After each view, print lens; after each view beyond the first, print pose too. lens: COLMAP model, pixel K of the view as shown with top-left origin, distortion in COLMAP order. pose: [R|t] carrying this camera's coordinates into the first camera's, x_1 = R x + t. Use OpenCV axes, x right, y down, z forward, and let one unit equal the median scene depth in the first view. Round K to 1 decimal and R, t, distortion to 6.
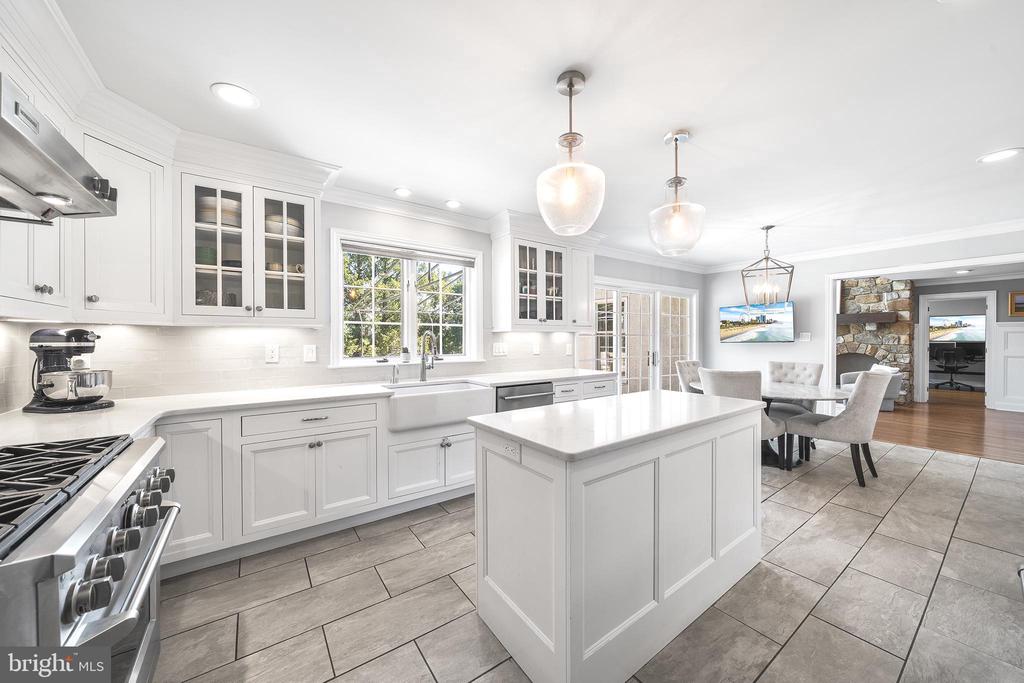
lens RADIAL K [[358.8, 0, 519.4], [0, 358.8, 345.3], [0, 0, 1]] dist [-0.002533, -0.000122]
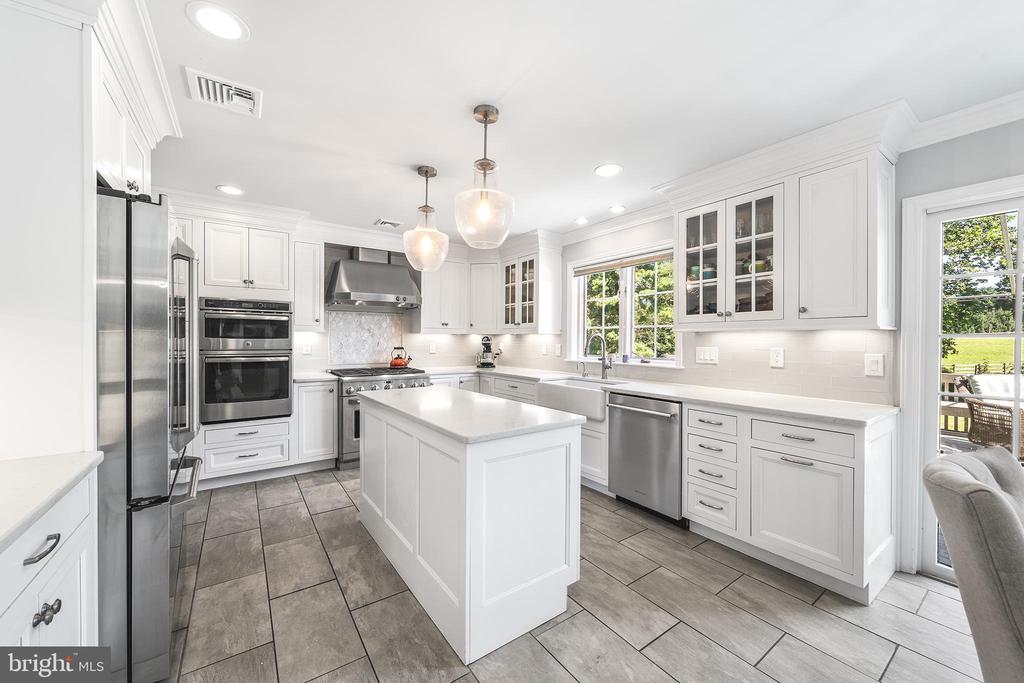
lens RADIAL K [[381.1, 0, 516.1], [0, 381.1, 339.9], [0, 0, 1]] dist [-0.004456, -0.000191]
pose [[0.015677, 0.002006, -0.999875, 0.893171], [-0.023841, 0.999714, 0.001631, -0.017303], [0.999593, 0.023812, 0.015720, 0.706639]]
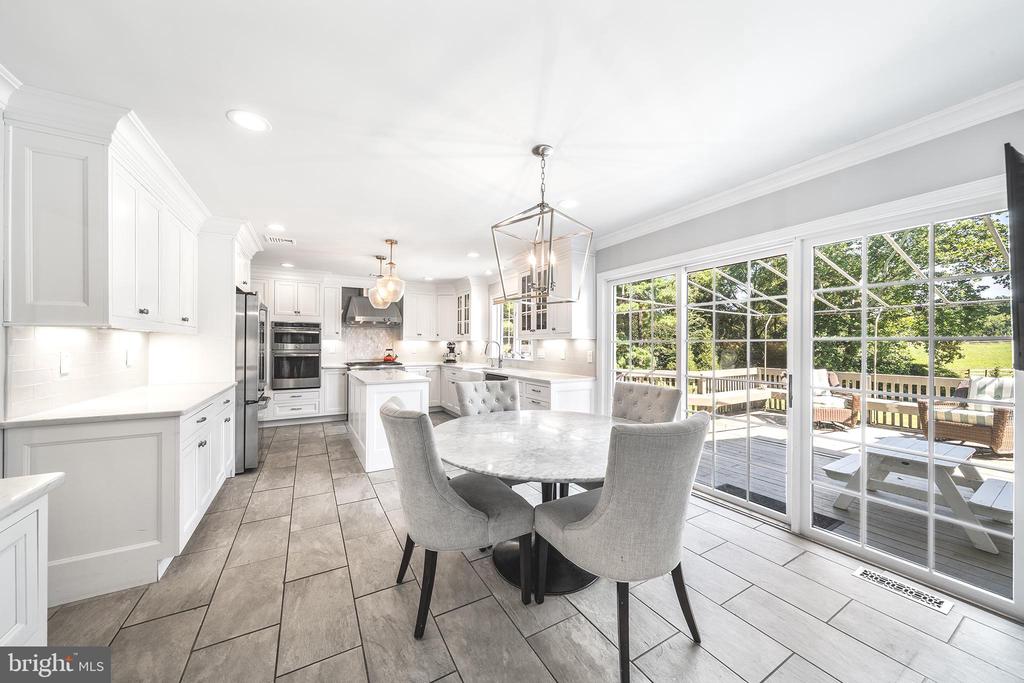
lens RADIAL K [[358.8, 0, 520.9], [0, 358.8, 341.1], [0, 0, 1]] dist [-0.002533, -0.000122]
pose [[-0.079710, -0.008449, -0.996782, 0.967434], [-0.025277, 0.999660, -0.006452, -0.018861], [0.996498, 0.024681, -0.079897, 0.769269]]
